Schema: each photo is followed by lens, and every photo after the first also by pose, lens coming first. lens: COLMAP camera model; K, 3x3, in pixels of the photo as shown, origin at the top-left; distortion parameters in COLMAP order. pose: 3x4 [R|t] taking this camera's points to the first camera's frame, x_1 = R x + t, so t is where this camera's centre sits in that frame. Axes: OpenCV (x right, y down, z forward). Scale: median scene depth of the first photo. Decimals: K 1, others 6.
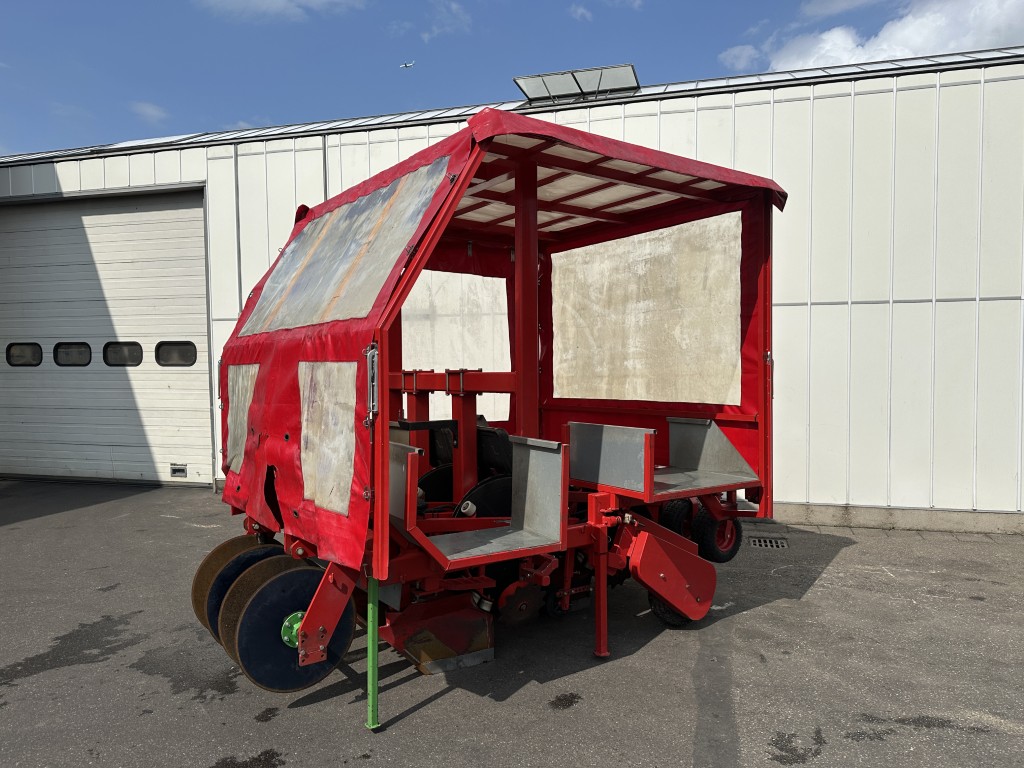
lens RADIAL K [[689.3, 0, 512.0], [0, 689.3, 384.0], [0, 0, 1]] dist [0.035692, -0.001095]
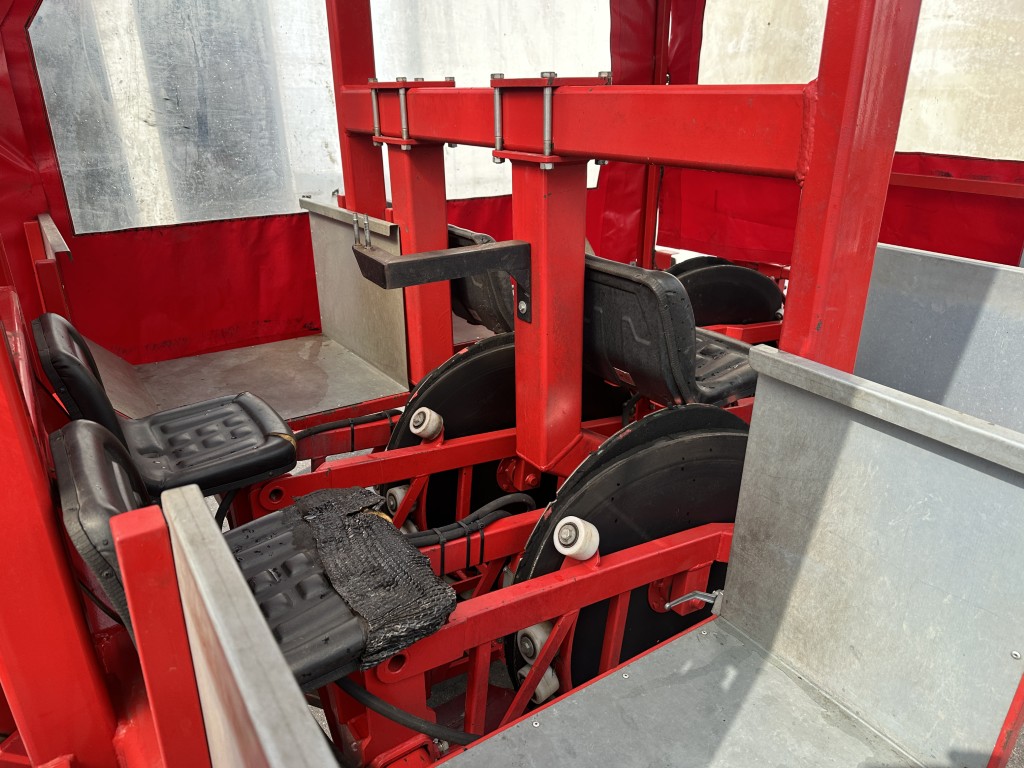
lens RADIAL K [[689.3, 0, 512.0], [0, 689.3, 384.0], [0, 0, 1]] dist [0.035692, -0.001095]
pose [[0.999582, 0.013090, -0.025758, -0.067400], [-0.002408, 0.926130, 0.377196, -0.009104], [0.028793, -0.376976, 0.925775, 0.568988]]
